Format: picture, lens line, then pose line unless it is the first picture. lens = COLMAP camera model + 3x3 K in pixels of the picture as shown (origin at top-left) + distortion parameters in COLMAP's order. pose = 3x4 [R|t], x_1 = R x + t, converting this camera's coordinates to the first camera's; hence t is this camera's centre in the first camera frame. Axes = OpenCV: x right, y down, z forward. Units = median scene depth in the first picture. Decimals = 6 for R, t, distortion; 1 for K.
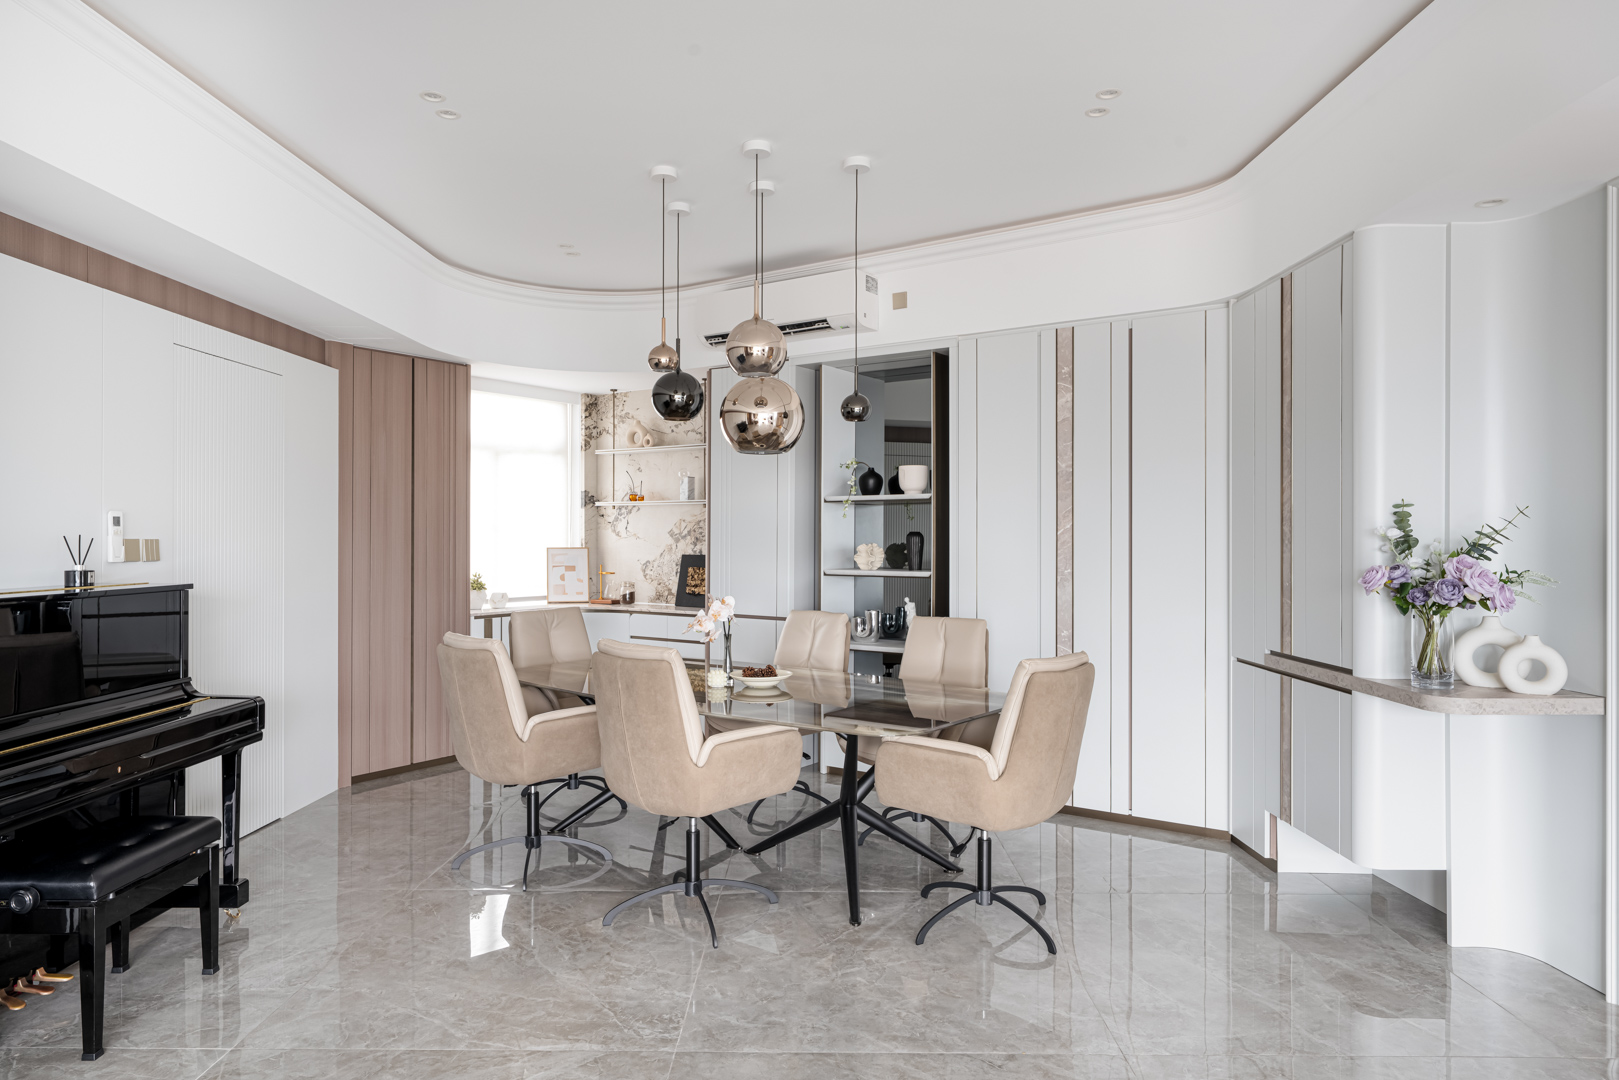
lens RADIAL K [[979.3, 0, 808.7], [0, 979.3, 540.1], [0, 0, 1]] dist [0.003643, -0.002079]
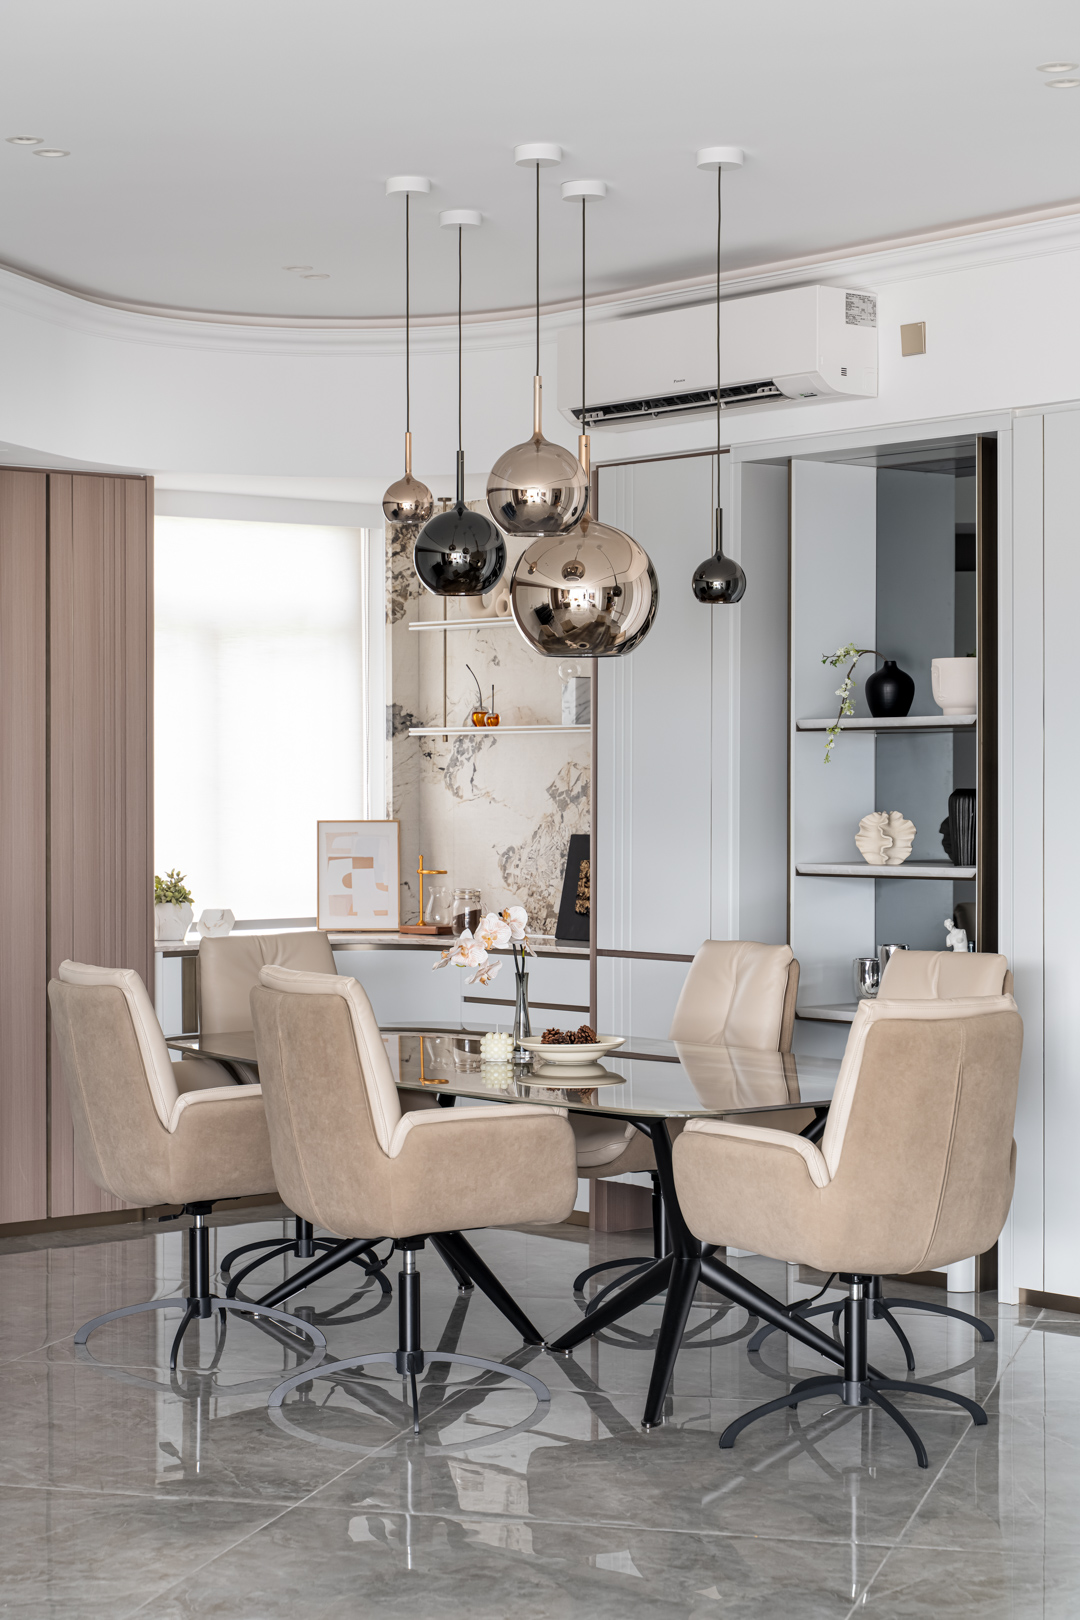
lens RADIAL K [[2912.3, 0, 541.9], [0, 2912.3, 808.3], [0, 0, 1]] dist [0.000937, 0.000000]
pose [[0.965198, -0.002845, -0.261504, 0.302987], [0.004466, 0.999974, 0.005607, -0.008417], [0.261481, -0.006579, 0.965186, -0.523514]]
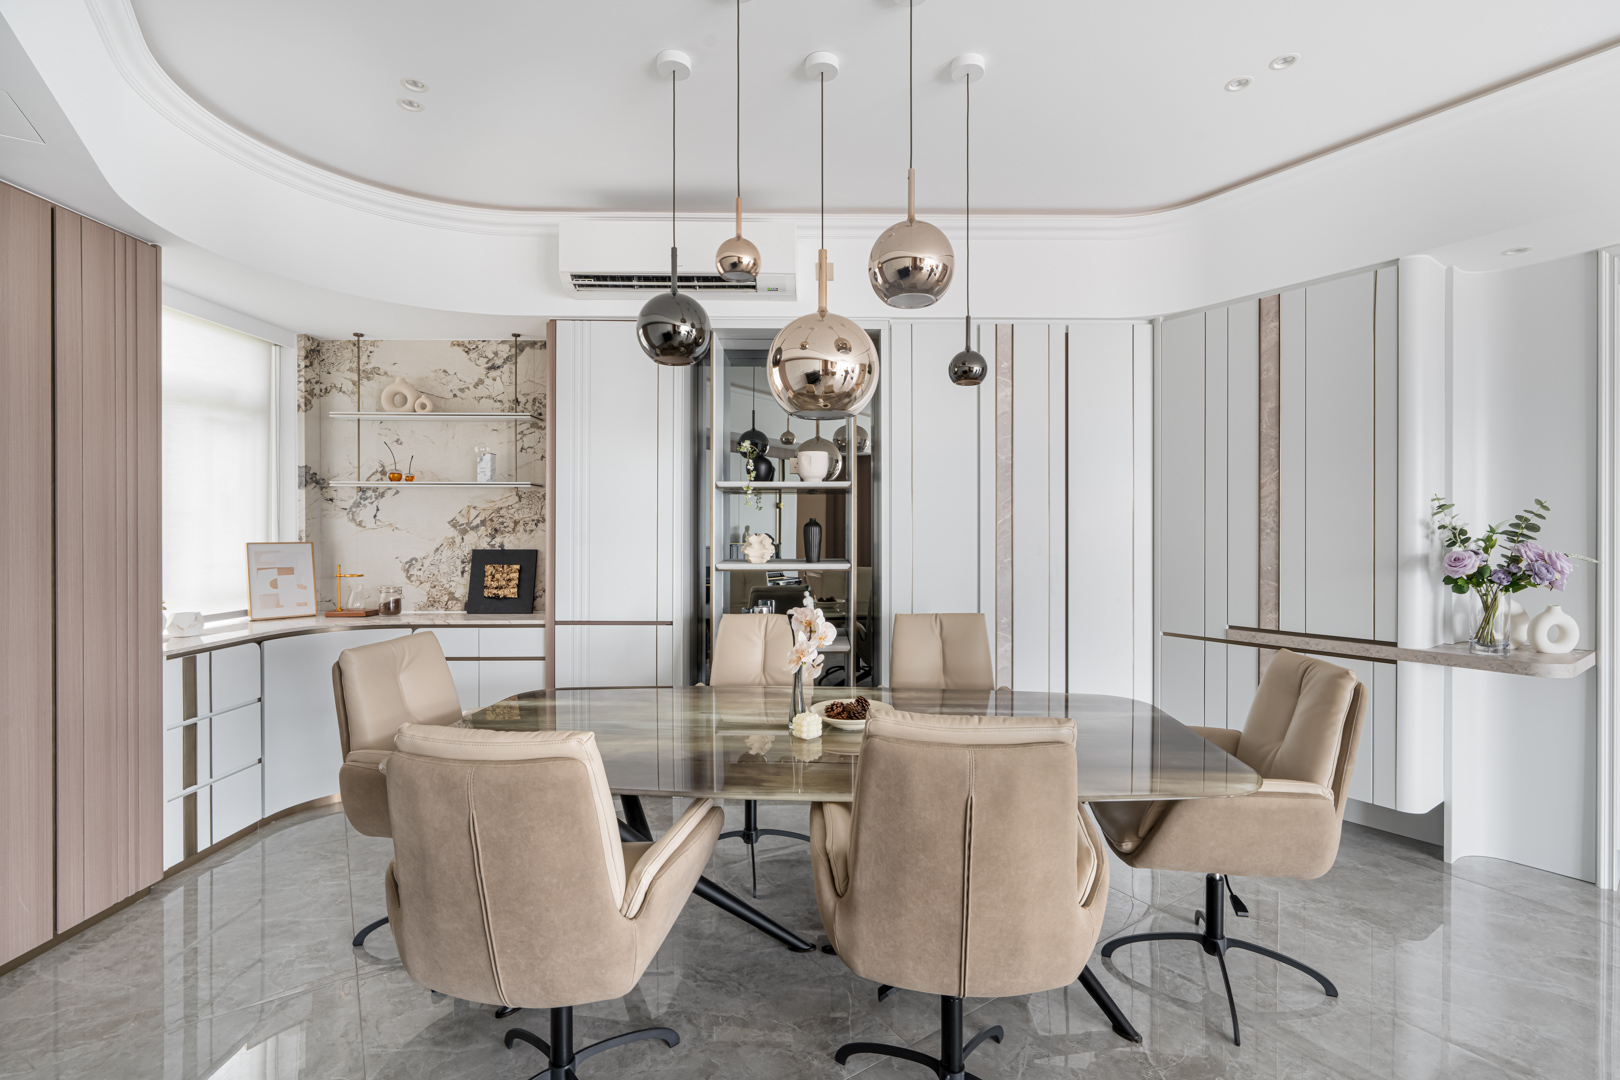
lens RADIAL K [[719.9, 0, 817.3], [0, 719.9, 532.9], [0, 0, 1]] dist [-0.001965, -0.000741]
pose [[0.817348, -0.005005, 0.576122, -0.303989], [0.003027, 0.999986, 0.004393, -0.000818], [-0.576136, -0.001847, 0.817352, 0.445652]]
